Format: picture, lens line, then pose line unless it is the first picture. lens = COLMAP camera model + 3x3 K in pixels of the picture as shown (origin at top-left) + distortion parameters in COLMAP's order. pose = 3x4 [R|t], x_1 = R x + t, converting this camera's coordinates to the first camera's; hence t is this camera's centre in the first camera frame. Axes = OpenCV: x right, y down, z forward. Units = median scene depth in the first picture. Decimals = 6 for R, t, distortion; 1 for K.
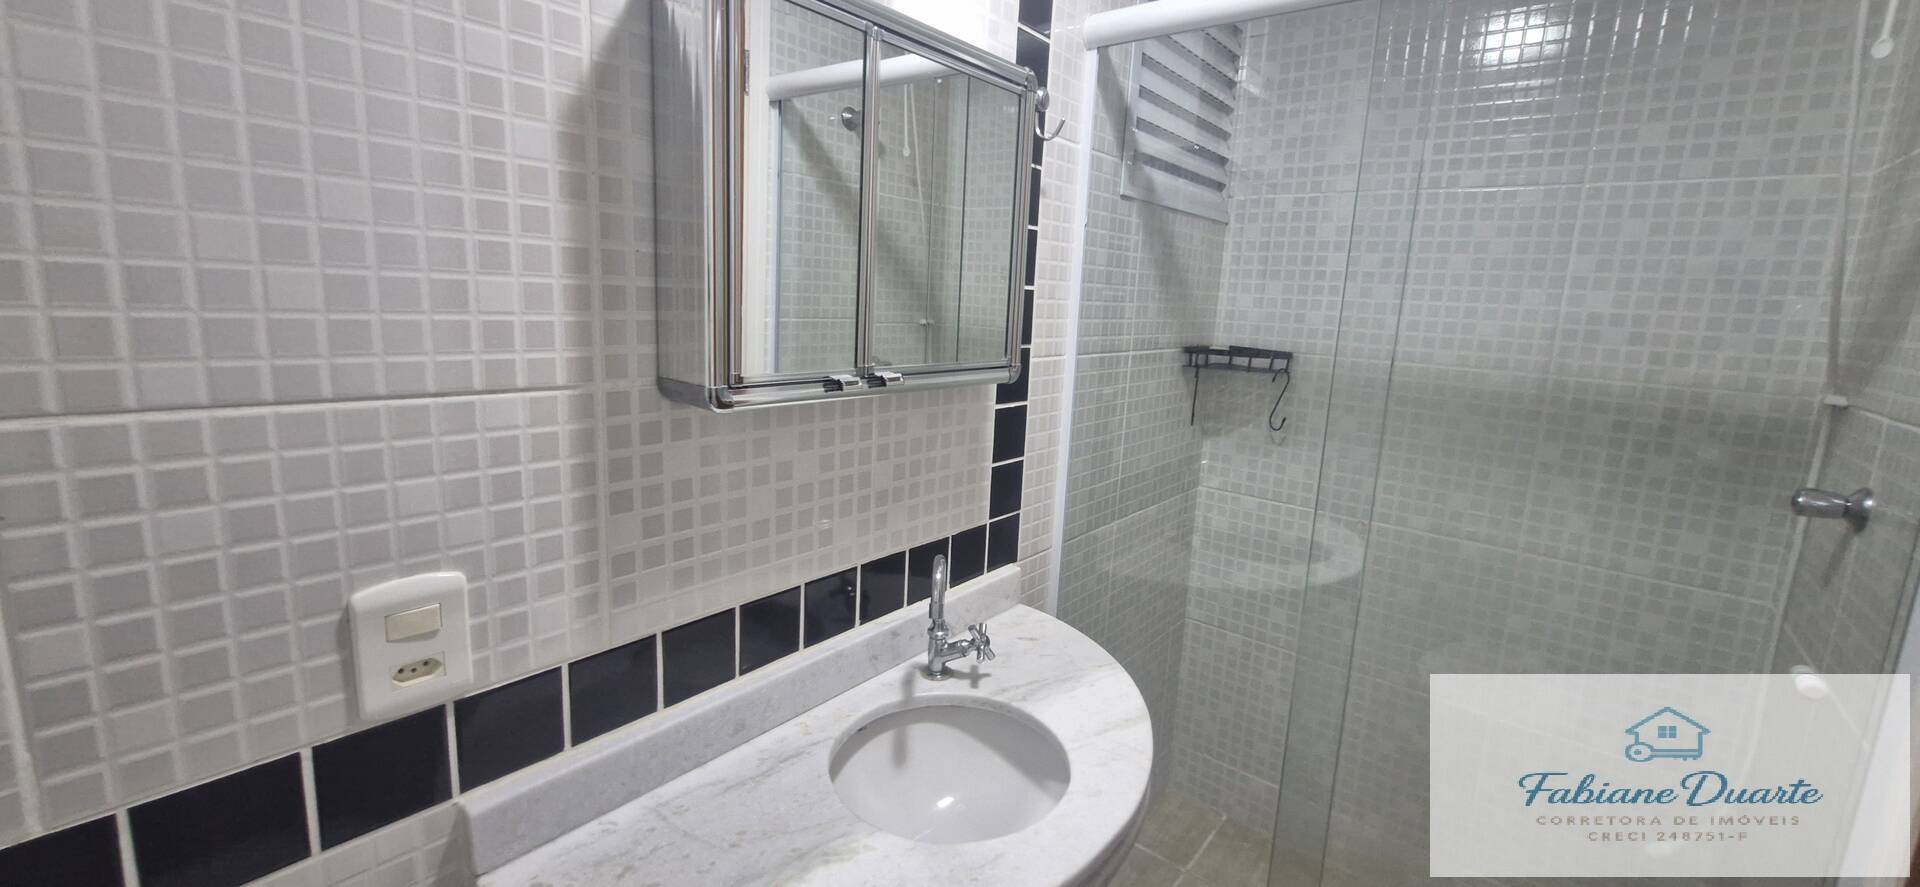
lens RADIAL K [[773.3, 0, 972.7], [0, 773.3, 428.5], [0, 0, 1]] dist [0.002358, -0.001944]
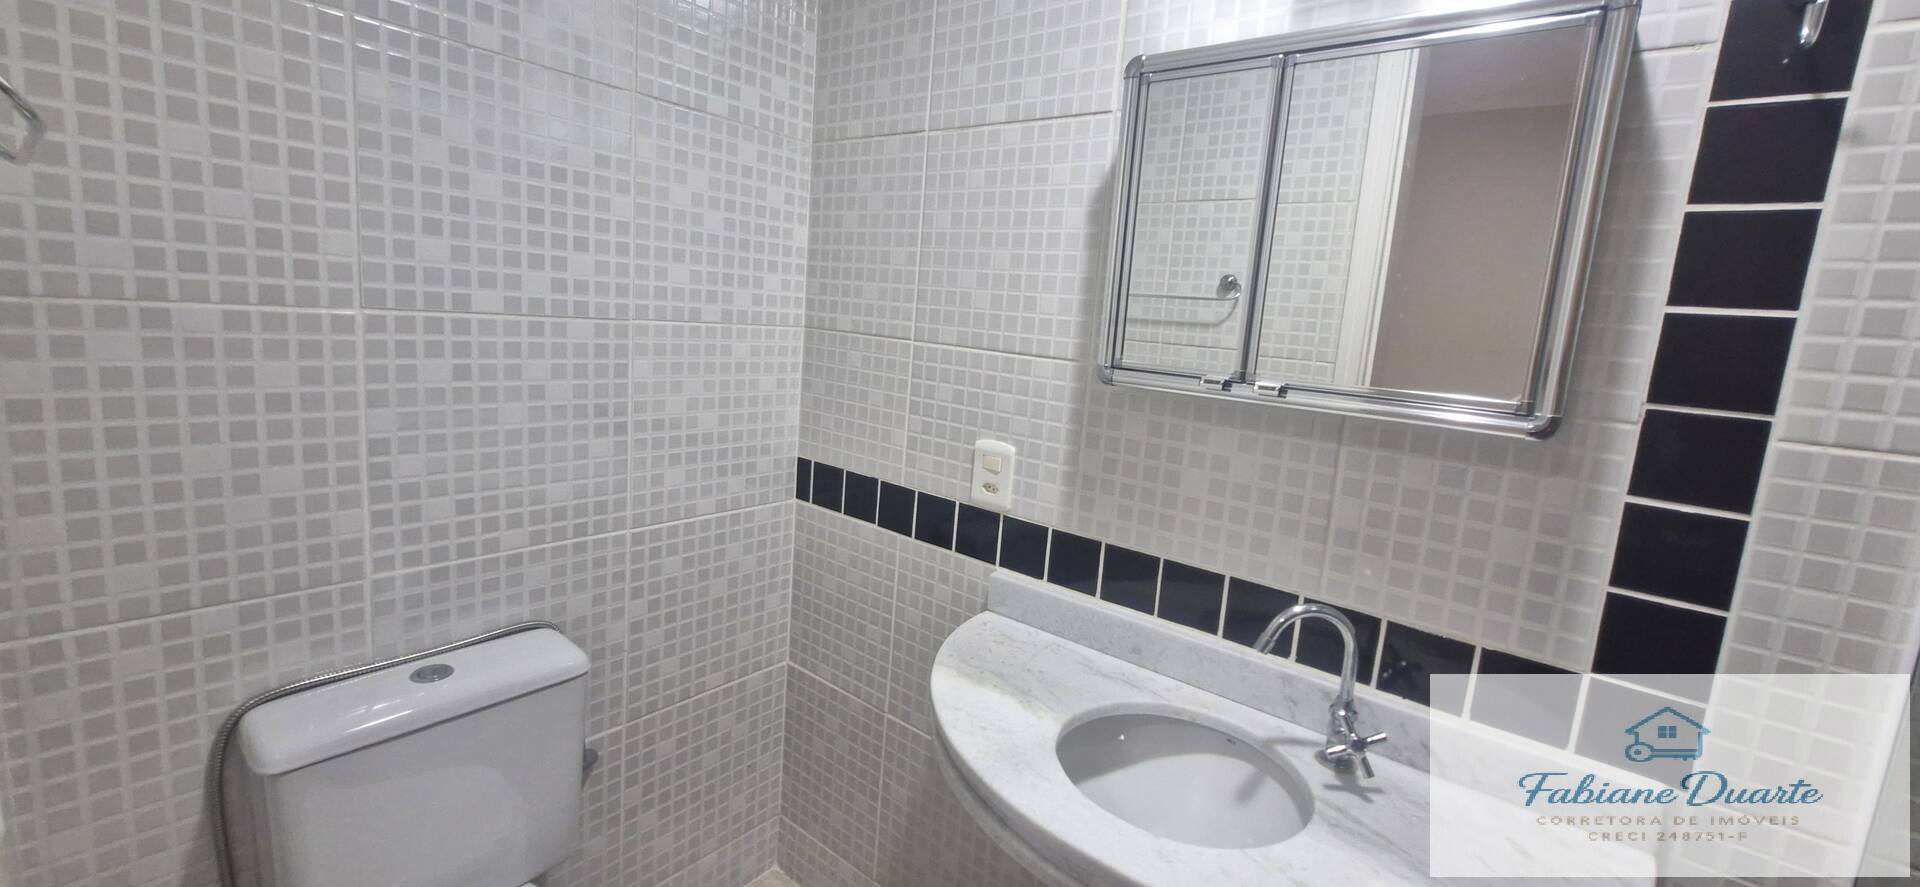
lens RADIAL K [[773.3, 0, 973.5], [0, 773.3, 428.4], [0, 0, 1]] dist [0.002358, -0.001944]
pose [[-0.002789, 0.097721, -0.995210, 1.185601], [-0.249796, 0.963596, 0.095317, -0.017591], [0.968295, 0.248865, 0.021723, 0.816091]]
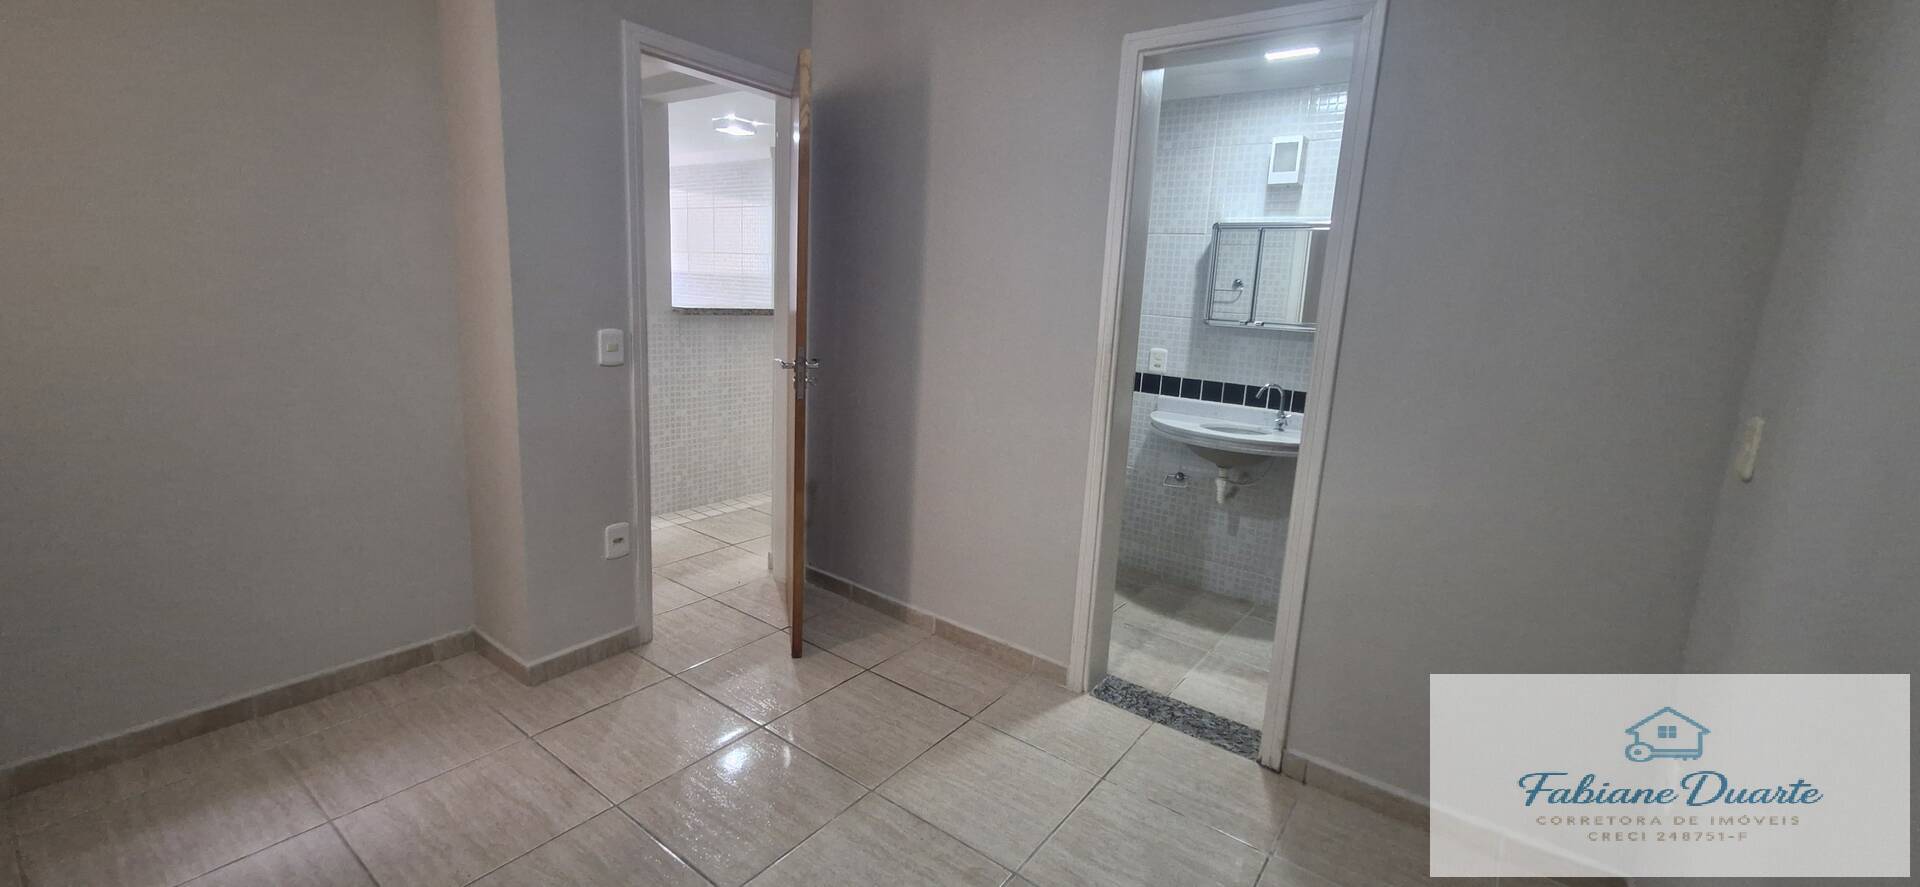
lens RADIAL K [[773.3, 0, 970.2], [0, 773.3, 431.6], [0, 0, 1]] dist [0.002358, -0.001944]
pose [[0.017790, 0.132912, -0.990968, 4.460116], [-0.224959, 0.966245, 0.125557, 0.346656], [0.974206, 0.220693, 0.047089, -0.422511]]
